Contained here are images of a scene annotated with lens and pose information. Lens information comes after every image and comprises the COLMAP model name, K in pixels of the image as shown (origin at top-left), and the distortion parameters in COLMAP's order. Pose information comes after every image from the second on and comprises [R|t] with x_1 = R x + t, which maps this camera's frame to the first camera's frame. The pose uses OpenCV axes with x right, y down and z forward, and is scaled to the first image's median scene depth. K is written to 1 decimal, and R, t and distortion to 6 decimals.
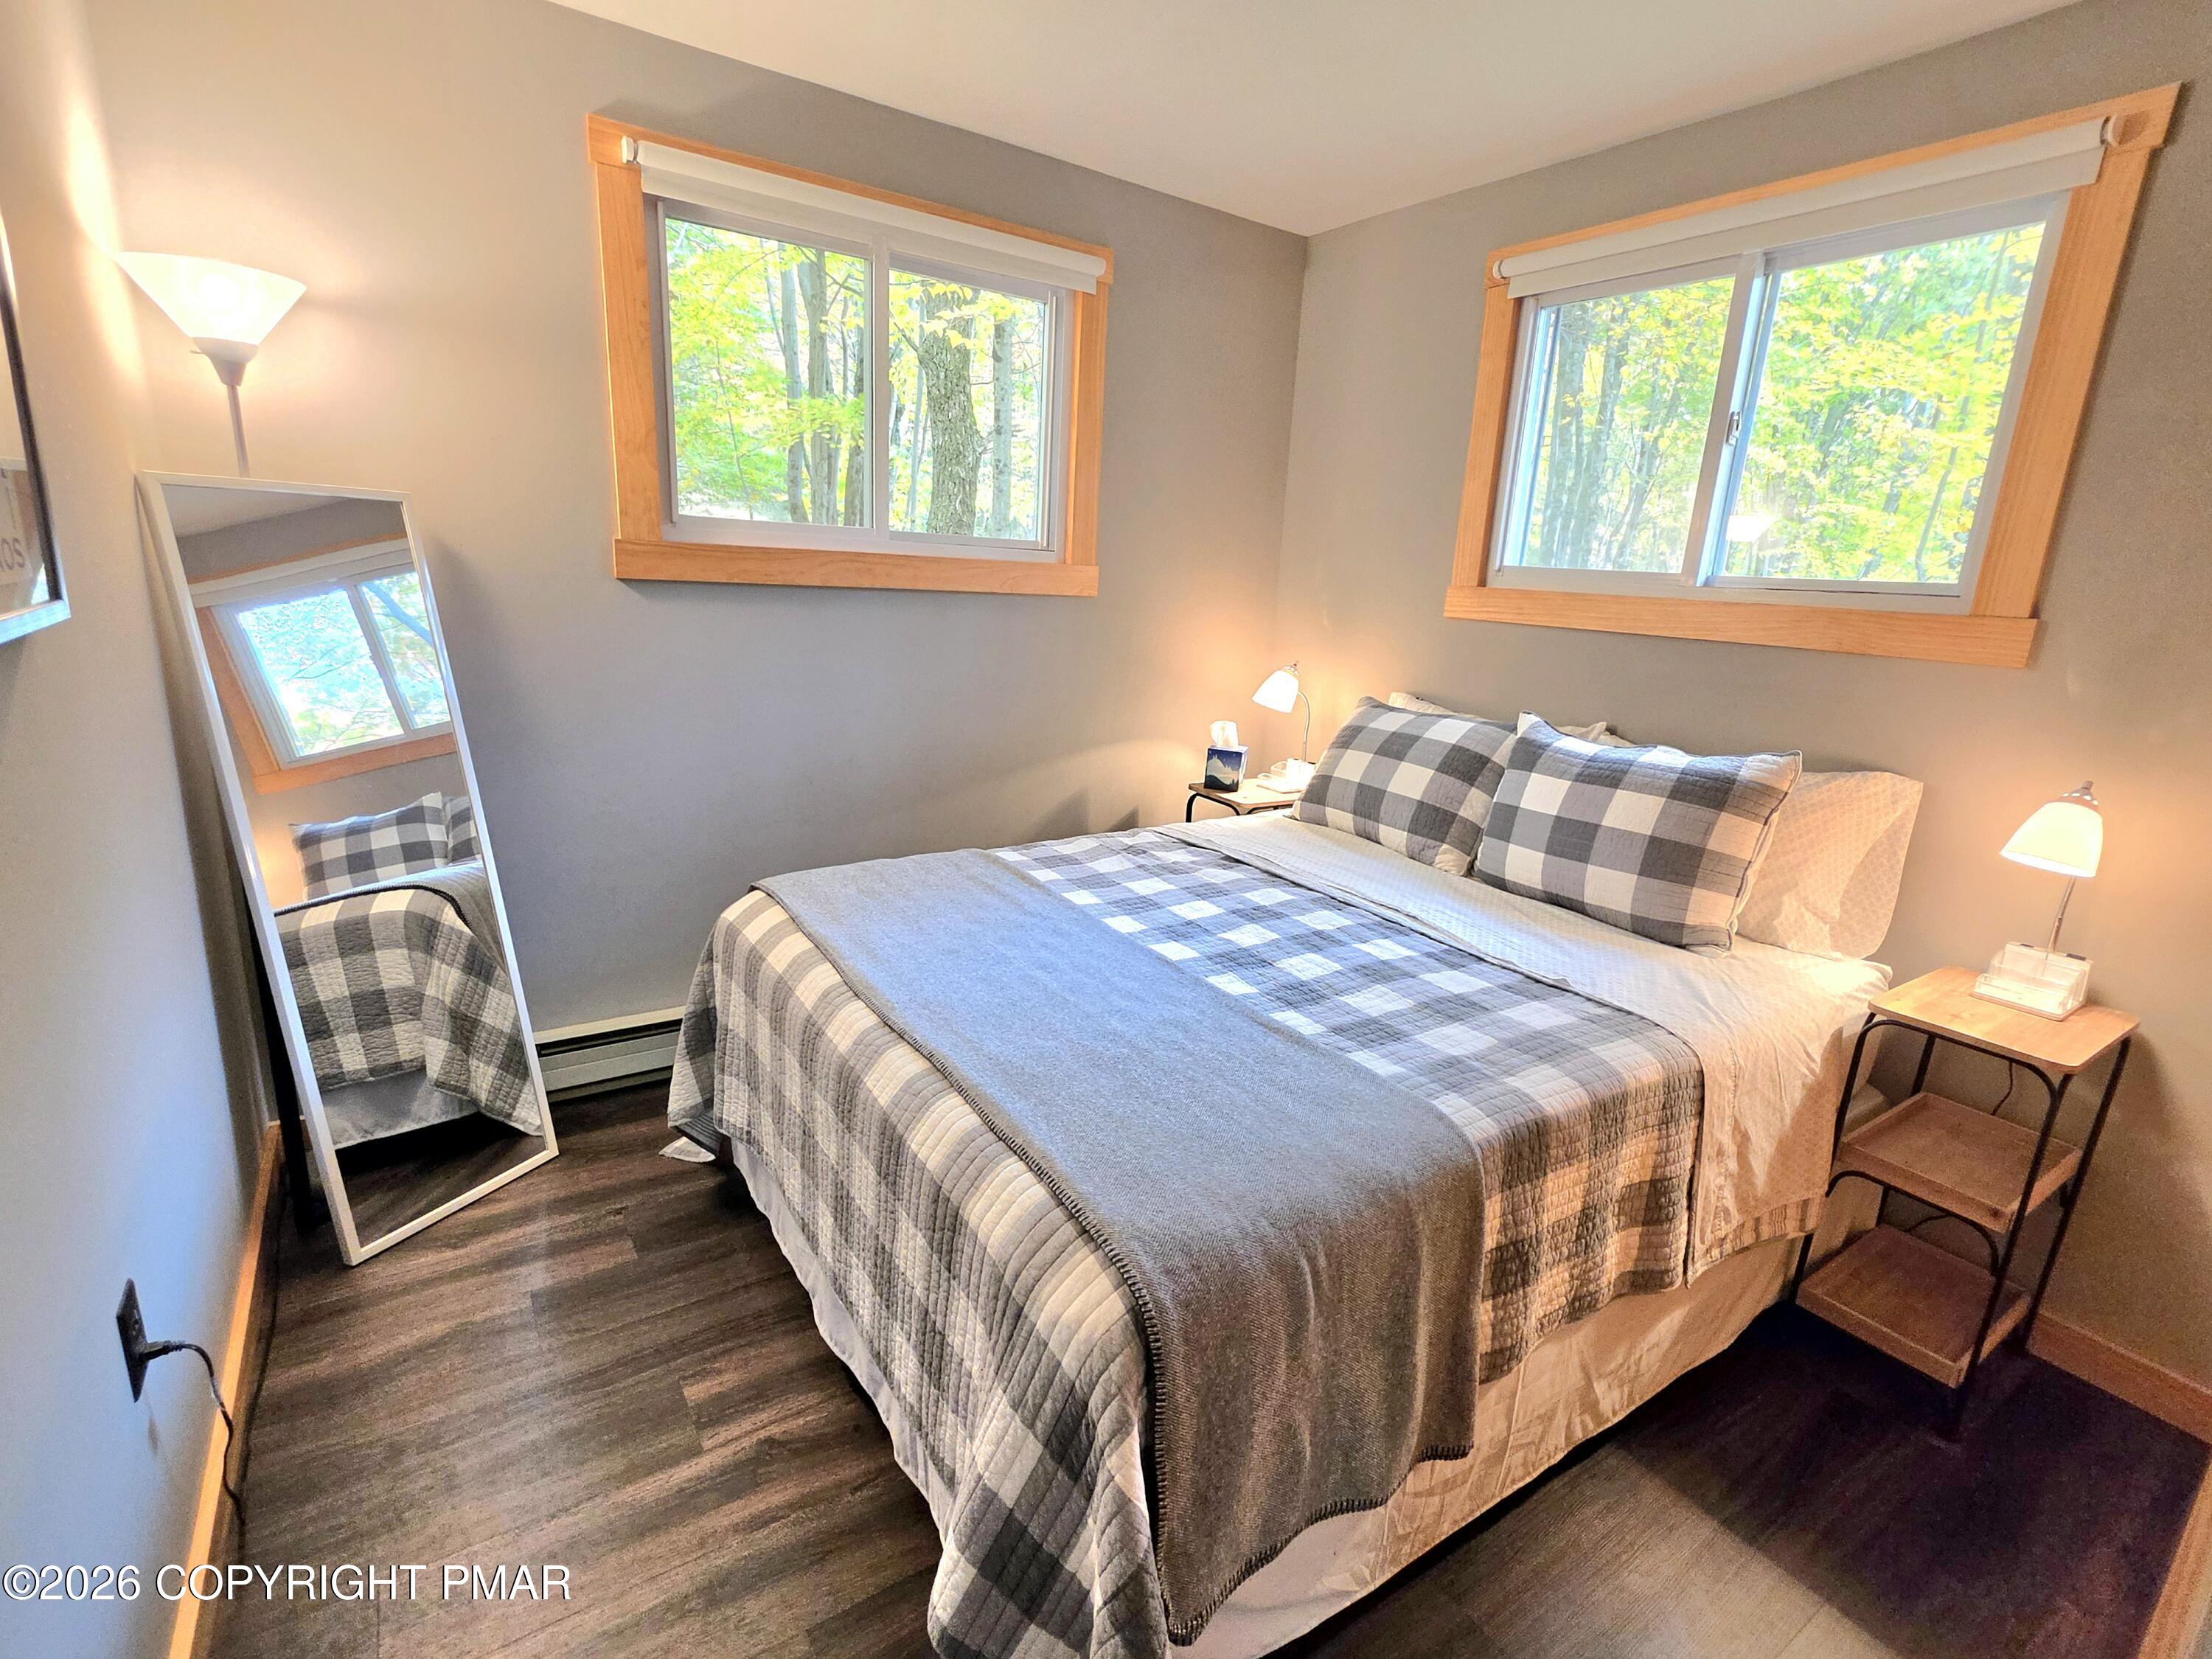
lens RADIAL K [[997.8, 0, 1109.5], [0, 997.8, 834.7], [0, 0, 1]] dist [-0.009401, 0.001727]
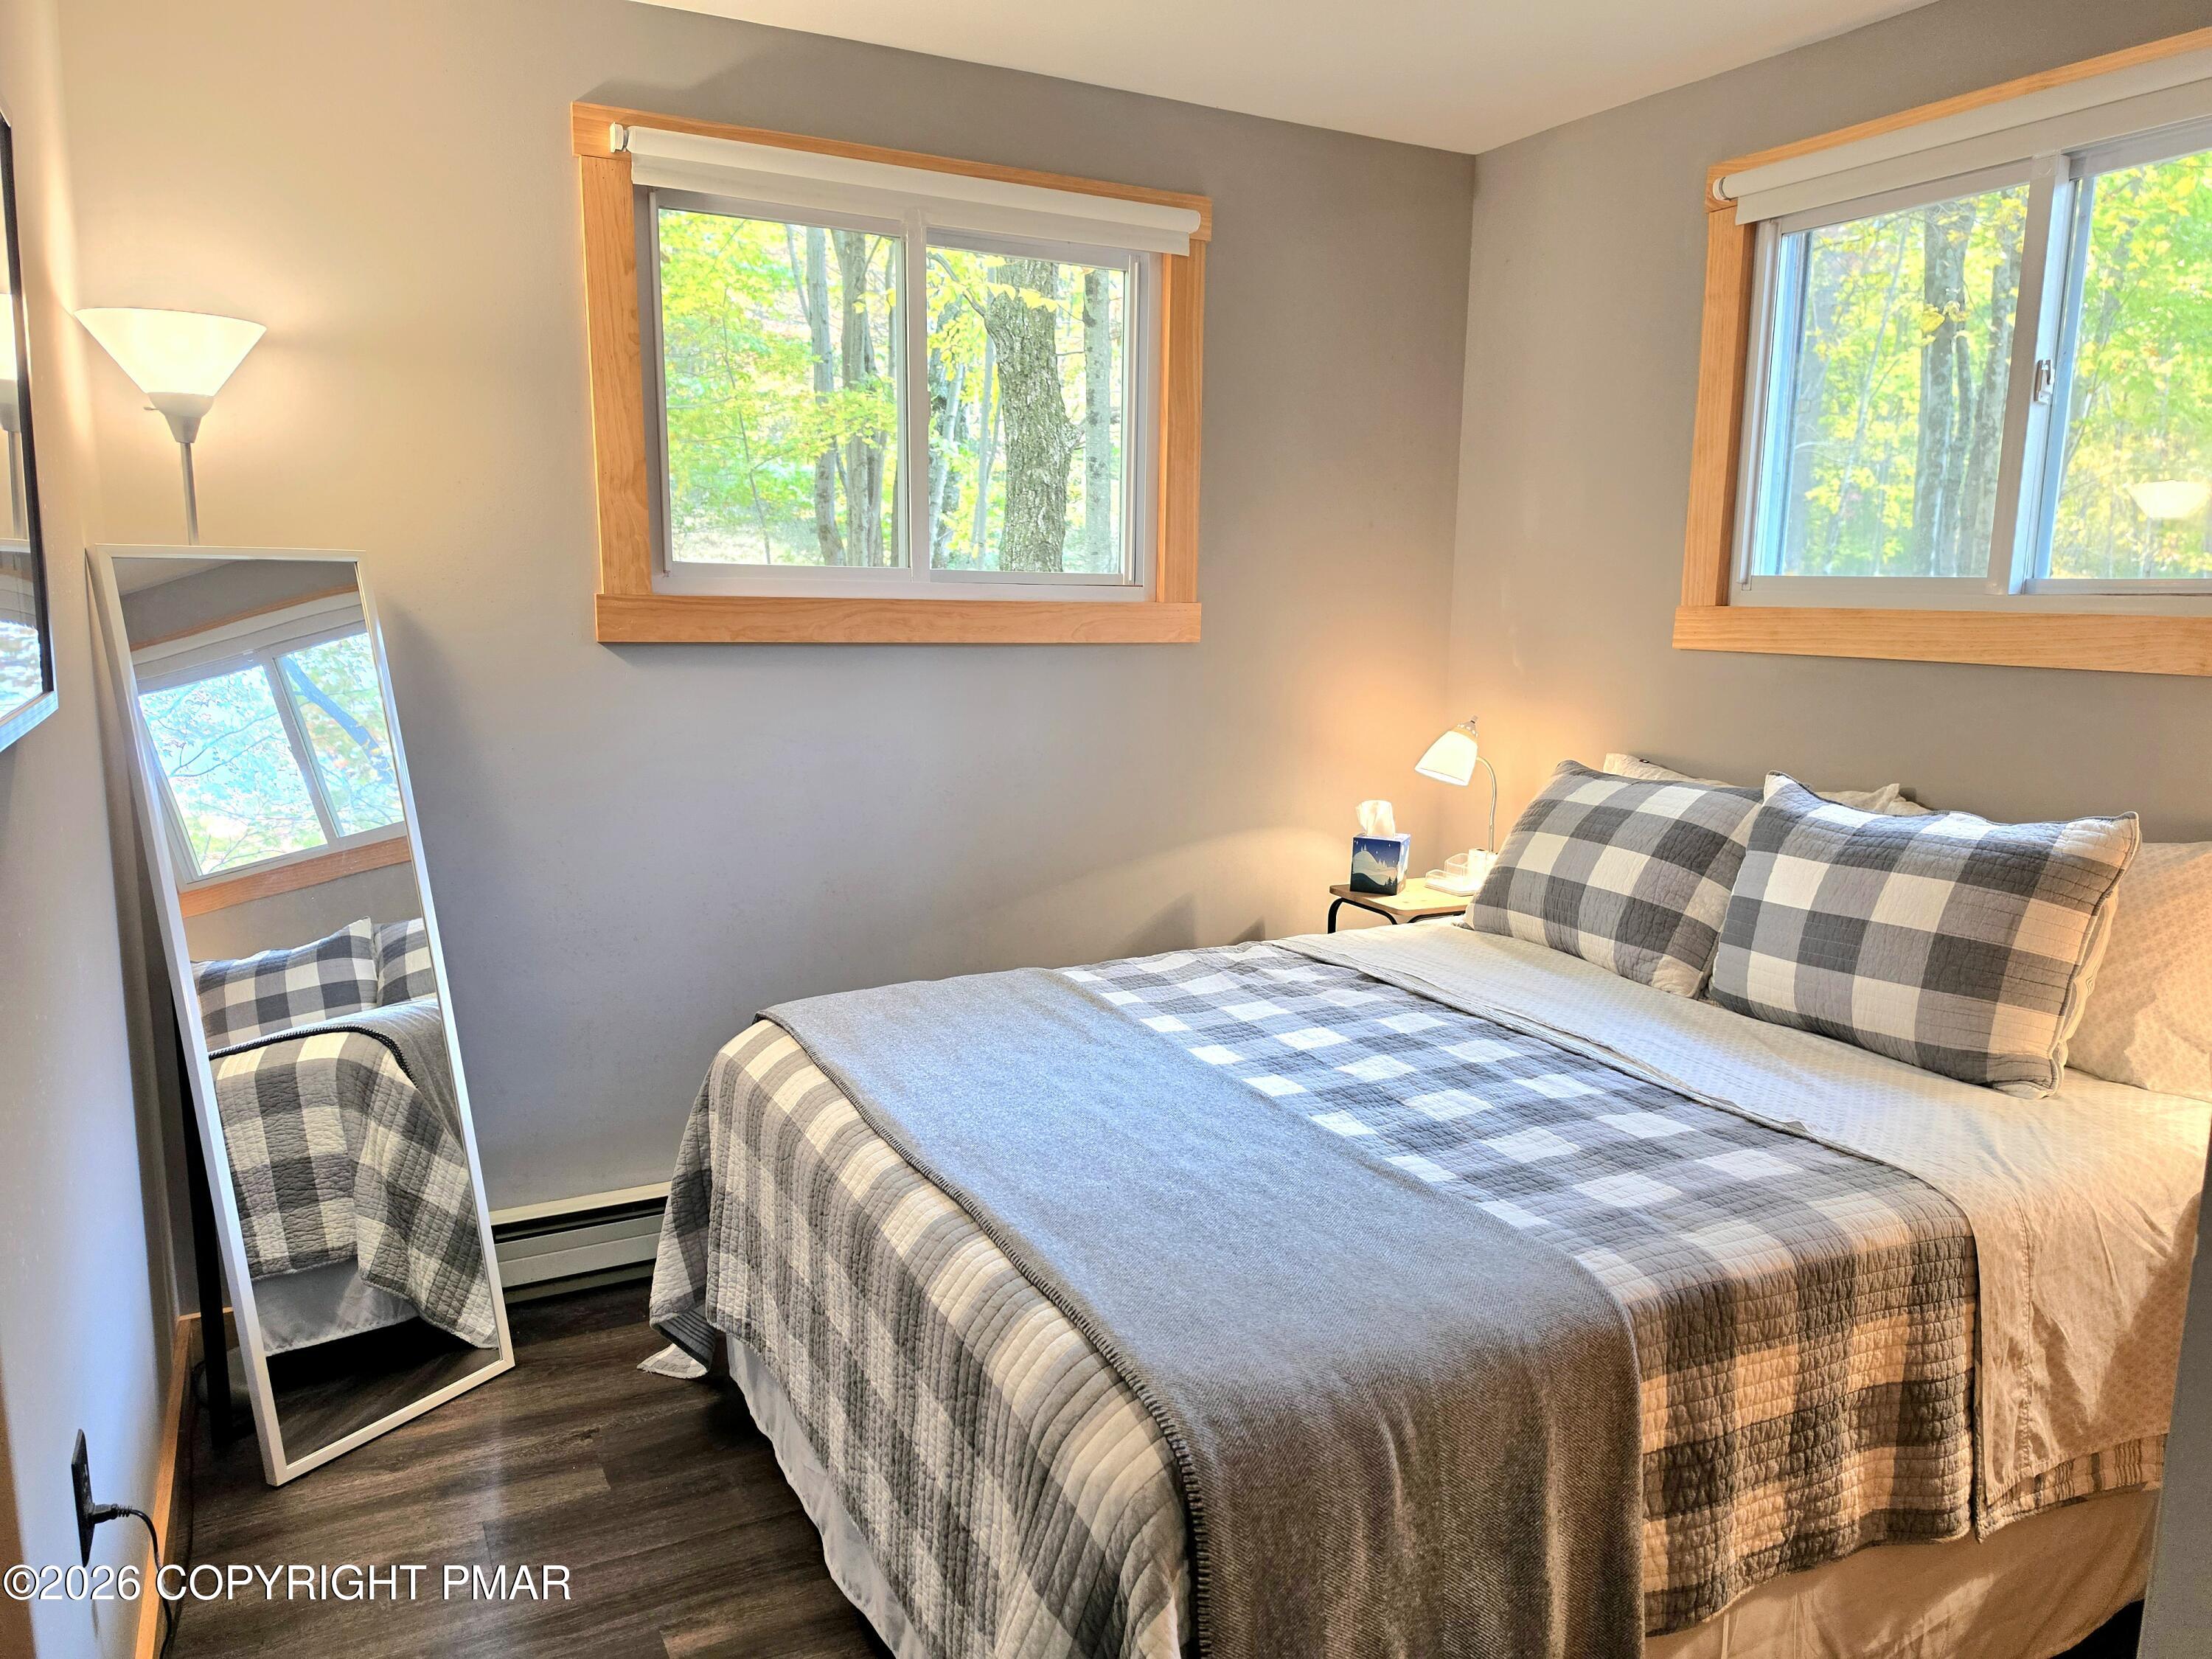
lens RADIAL K [[1507.2, 0, 1112.8], [0, 1507.2, 873.0], [0, 0, 1]] dist [0.055409, -0.077702]
pose [[0.992539, -0.020371, -0.120213, 0.077472], [0.010896, 0.996819, -0.078956, 0.038531], [0.121439, 0.077057, 0.989603, -0.186820]]
